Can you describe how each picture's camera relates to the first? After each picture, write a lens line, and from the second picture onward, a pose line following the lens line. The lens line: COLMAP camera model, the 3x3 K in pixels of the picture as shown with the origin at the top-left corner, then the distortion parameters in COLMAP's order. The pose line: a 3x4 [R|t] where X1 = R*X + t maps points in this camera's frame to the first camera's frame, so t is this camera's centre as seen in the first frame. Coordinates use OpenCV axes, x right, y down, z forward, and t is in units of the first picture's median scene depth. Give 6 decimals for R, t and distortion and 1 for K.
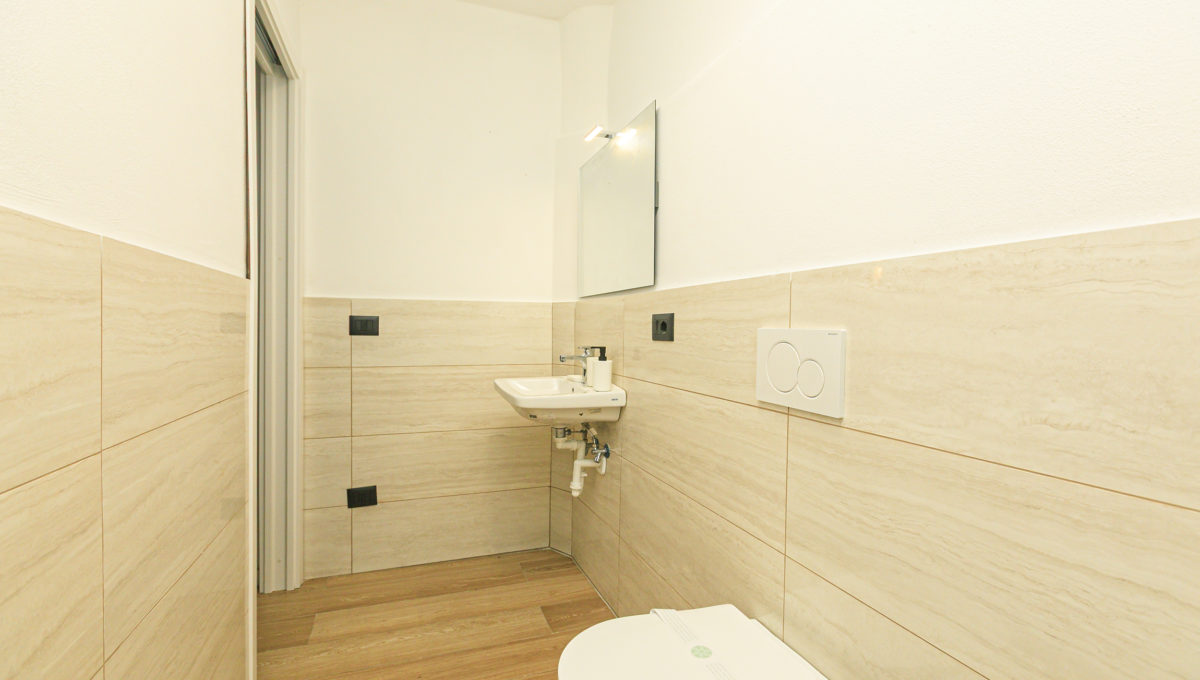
lens RADIAL K [[540.7, 0, 600.0], [0, 540.7, 340.0], [0, 0, 1]] dist [0.000951, 0.000045]
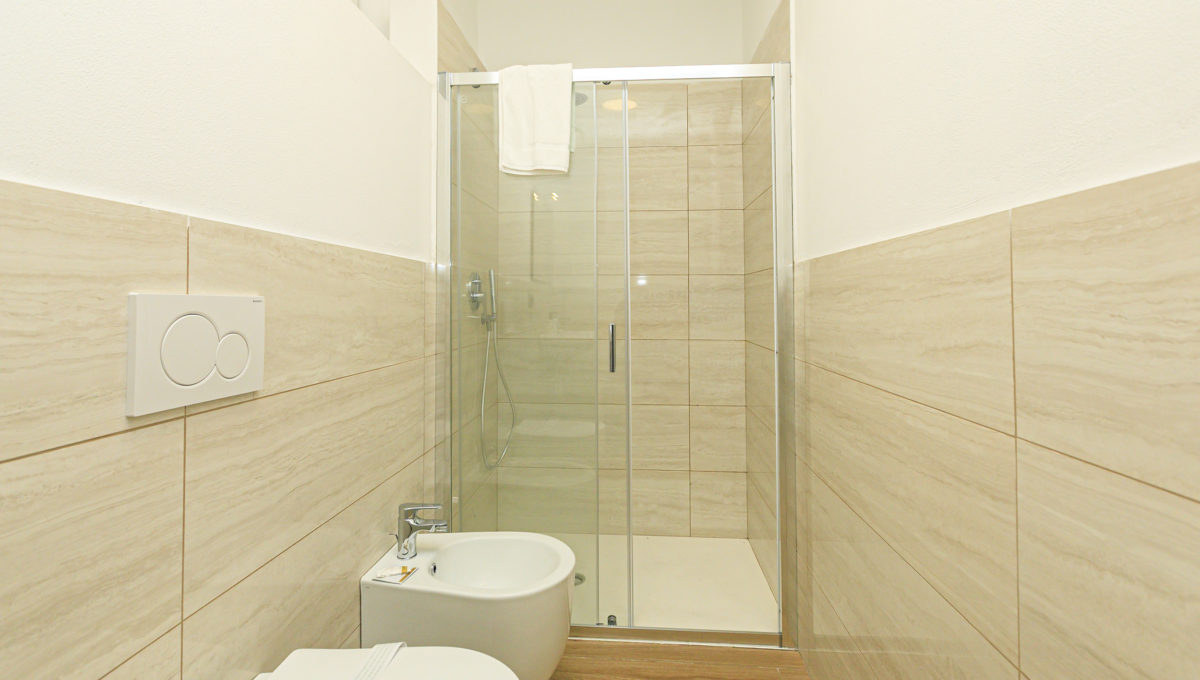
lens RADIAL K [[553.6, 0, 597.6], [0, 553.6, 282.8], [0, 0, 1]] dist [0.000668, 0.000057]
pose [[-0.911914, -0.000954, 0.410379, -0.233049], [-0.005468, 0.999937, -0.009827, -0.017324], [-0.410344, -0.011205, -0.911862, 0.769987]]
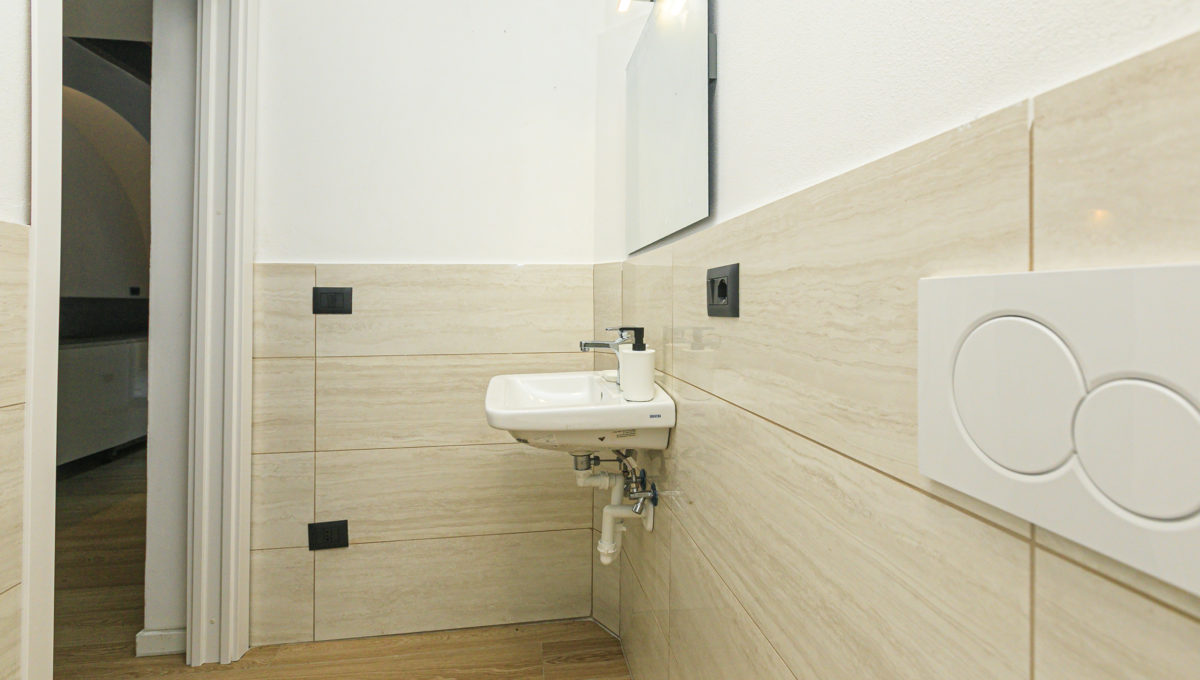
lens RADIAL K [[575.9, 0, 605.0], [0, 575.9, 304.2], [0, 0, 1]] dist [-0.000040, -0.000050]
pose [[0.979651, -0.014557, -0.200182, 0.092249], [0.009727, 0.999638, -0.025092, 0.001832], [0.200474, 0.022634, 0.979437, 0.329735]]
